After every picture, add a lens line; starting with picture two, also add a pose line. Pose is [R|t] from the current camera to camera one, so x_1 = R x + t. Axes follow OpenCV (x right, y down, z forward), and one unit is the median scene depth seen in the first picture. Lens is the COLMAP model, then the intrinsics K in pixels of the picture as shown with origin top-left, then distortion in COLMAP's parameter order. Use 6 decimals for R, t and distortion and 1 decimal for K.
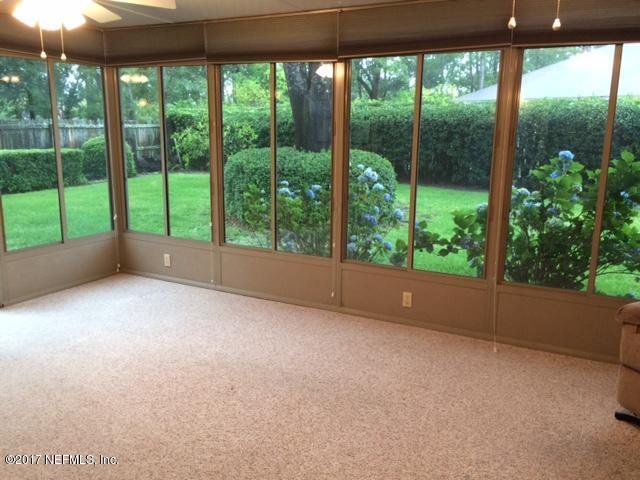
lens RADIAL K [[549.6, 0, 323.9], [0, 549.6, 243.5], [0, 0, 1]] dist [0.054939, -0.042326]
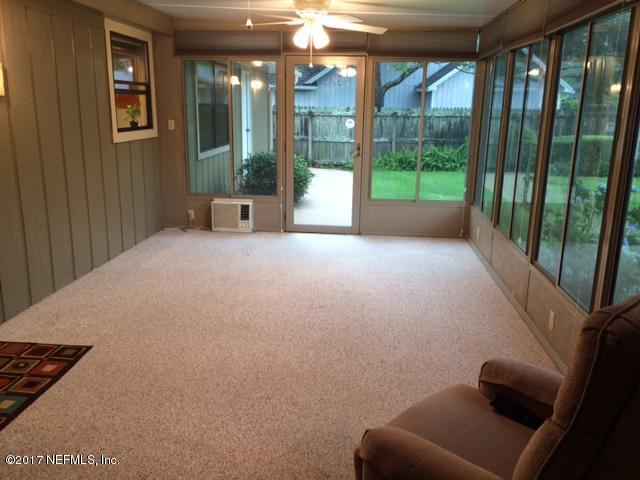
lens RADIAL K [[549.6, 0, 321.3], [0, 549.6, 236.7], [0, 0, 1]] dist [0.054939, -0.042326]
pose [[0.367768, 0.209202, -0.906080, 0.862284], [-0.198122, 0.969622, 0.143457, -0.086336], [0.908567, 0.126756, 0.398044, 0.357386]]
